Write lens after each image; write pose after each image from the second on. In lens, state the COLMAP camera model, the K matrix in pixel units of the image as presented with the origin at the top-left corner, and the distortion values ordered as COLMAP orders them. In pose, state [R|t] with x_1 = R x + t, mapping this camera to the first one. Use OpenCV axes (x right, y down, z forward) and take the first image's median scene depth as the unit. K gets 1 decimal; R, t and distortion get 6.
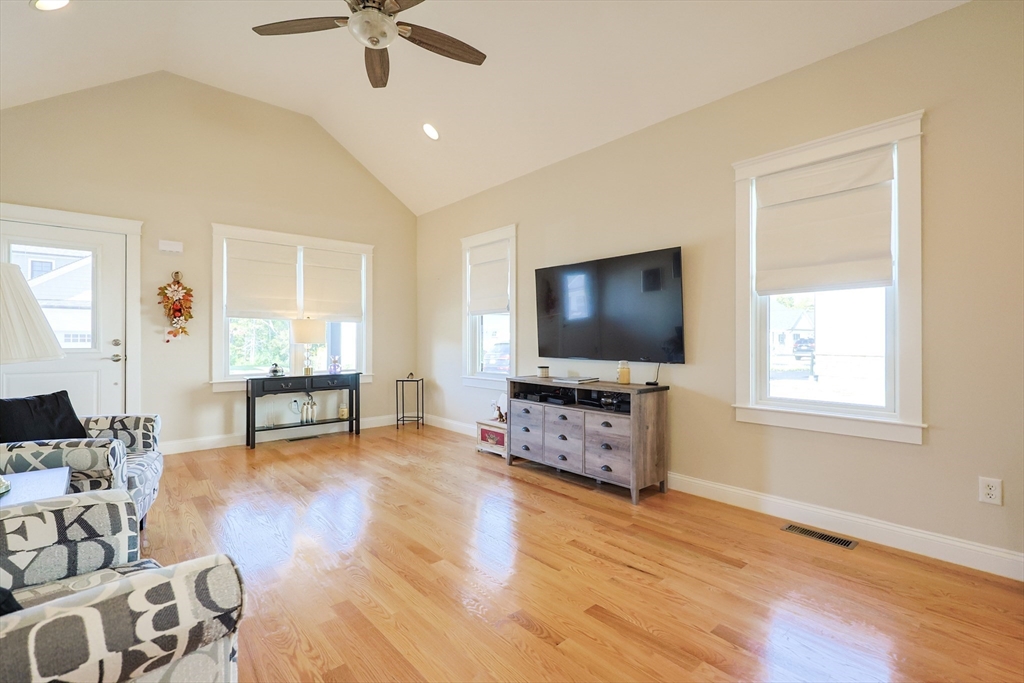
lens RADIAL K [[461.9, 0, 512.0], [0, 461.9, 341.5], [0, 0, 1]] dist [0.000675, -0.000051]
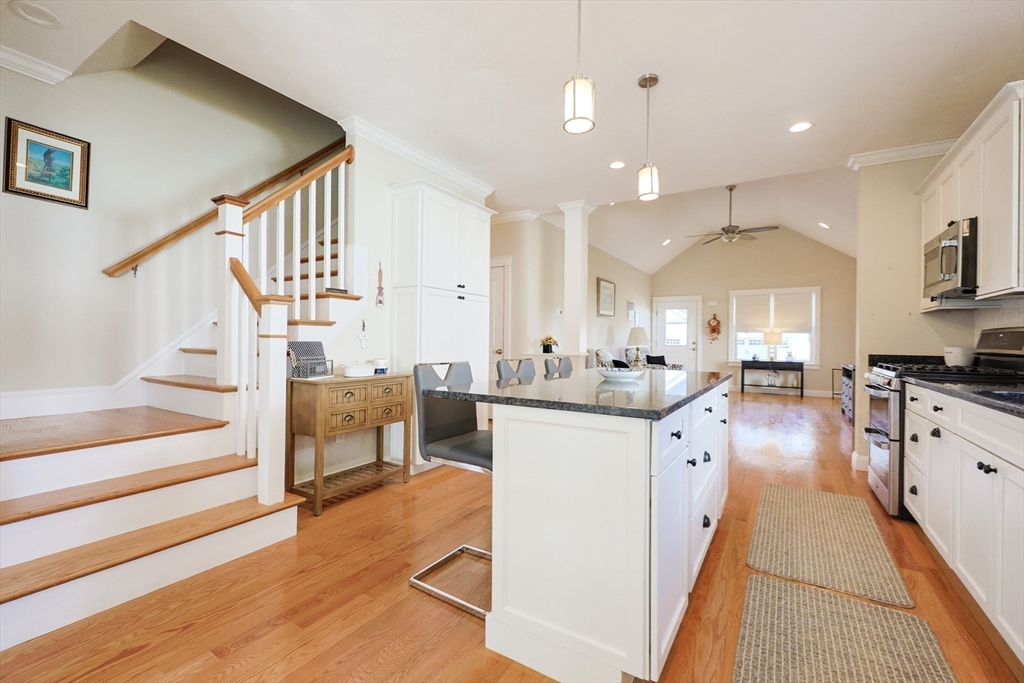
lens RADIAL K [[435.5, 0, 512.0], [0, 435.5, 341.5], [0, 0, 1]] dist [-0.000520, 0.000262]
pose [[0.288170, 0.005142, -0.957565, 1.158199], [-0.014622, 0.999893, 0.000969, 0.005482], [0.957468, 0.013723, 0.288214, -0.666069]]
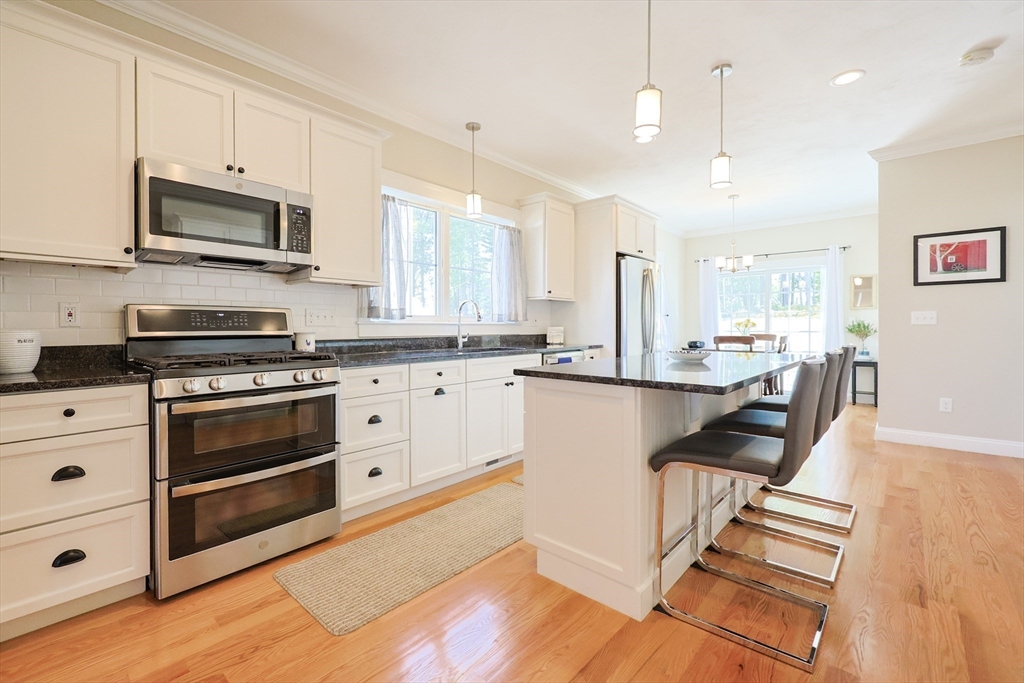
lens RADIAL K [[447.6, 0, 514.2], [0, 447.6, 327.6], [0, 0, 1]] dist [0.000038, 0.000106]
pose [[-0.132851, -0.002478, 0.991133, 0.162638], [0.008317, 0.999959, 0.003615, 0.003739], [-0.991101, 0.008724, -0.132825, -0.095598]]
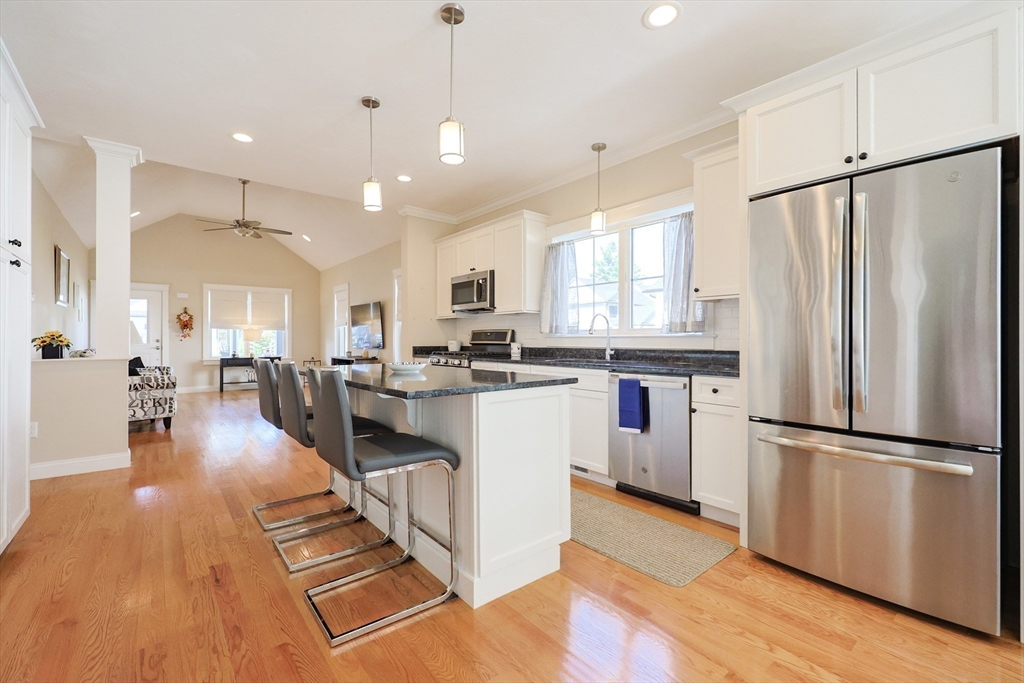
lens RADIAL K [[438.5, 0, 509.6], [0, 438.5, 338.7], [0, 0, 1]] dist [0.003258, 0.000307]
pose [[0.999311, -0.001254, -0.037093, 0.859422], [0.000984, 0.999973, -0.007307, 0.009047], [0.037101, 0.007266, 0.999285, -0.987253]]
